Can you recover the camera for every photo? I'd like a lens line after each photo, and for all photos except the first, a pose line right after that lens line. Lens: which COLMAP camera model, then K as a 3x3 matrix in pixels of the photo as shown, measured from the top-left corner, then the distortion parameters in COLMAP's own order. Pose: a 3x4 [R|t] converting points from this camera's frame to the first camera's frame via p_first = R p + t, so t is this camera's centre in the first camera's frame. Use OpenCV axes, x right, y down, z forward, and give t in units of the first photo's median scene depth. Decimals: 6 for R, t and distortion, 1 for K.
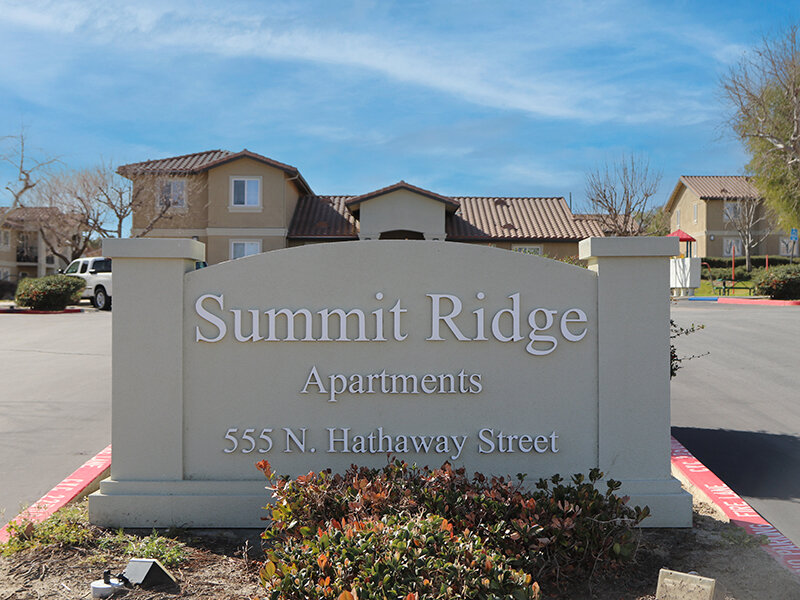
lens RADIAL K [[1023.3, 0, 406.7], [0, 1023.3, 301.9], [0, 0, 1]] dist [-0.064238, 0.000000]
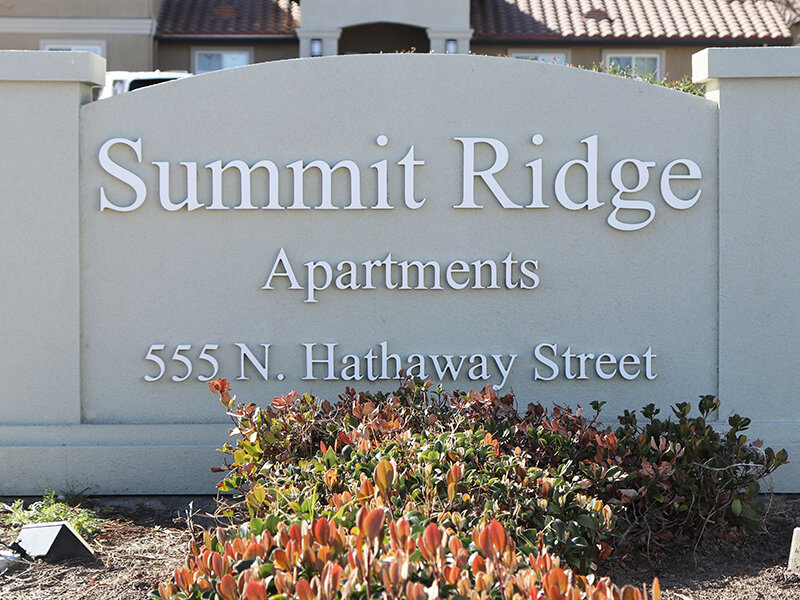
lens RADIAL K [[2185.5, 0, 395.4], [0, 2185.5, 296.0], [0, 0, 1]] dist [0.069650, 0.000000]
pose [[0.999982, -0.002355, 0.005602, -0.026252], [0.002033, 0.998383, 0.056816, 0.014157], [-0.005726, -0.056803, 0.998369, -0.395976]]
